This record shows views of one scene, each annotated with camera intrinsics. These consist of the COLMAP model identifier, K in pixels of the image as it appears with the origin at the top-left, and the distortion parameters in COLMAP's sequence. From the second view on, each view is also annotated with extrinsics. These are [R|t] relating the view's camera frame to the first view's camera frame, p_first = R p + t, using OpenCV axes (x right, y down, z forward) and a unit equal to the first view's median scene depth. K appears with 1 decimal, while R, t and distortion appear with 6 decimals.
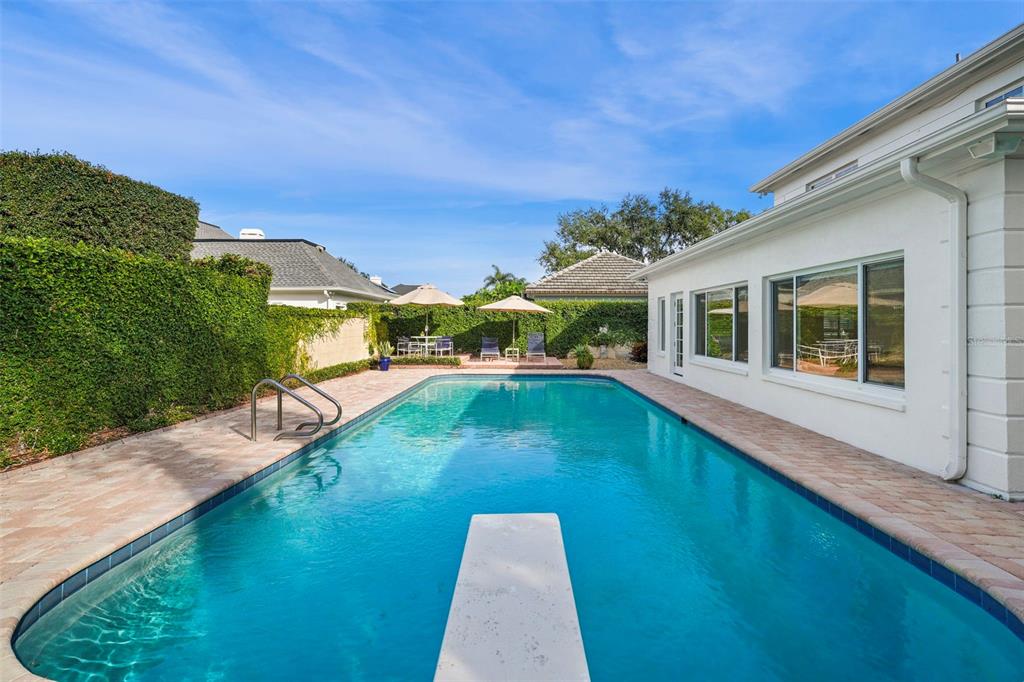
lens RADIAL K [[463.9, 0, 522.9], [0, 463.9, 328.0], [0, 0, 1]] dist [-0.001381, -0.000205]
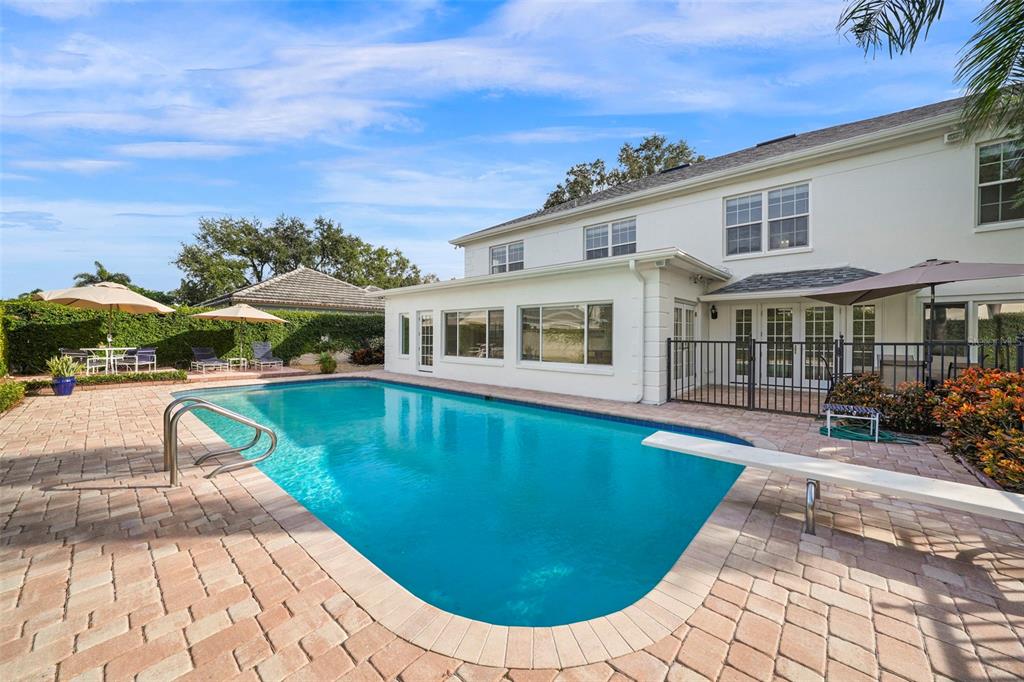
lens RADIAL K [[375.4, 0, 512.0], [0, 375.4, 341.0], [0, 0, 1]] dist [-0.022514, -0.000078]
pose [[0.658447, -0.011100, 0.752545, -0.224141], [0.002435, 0.999917, 0.012619, -0.000506], [-0.752623, -0.006477, 0.658420, 0.061900]]
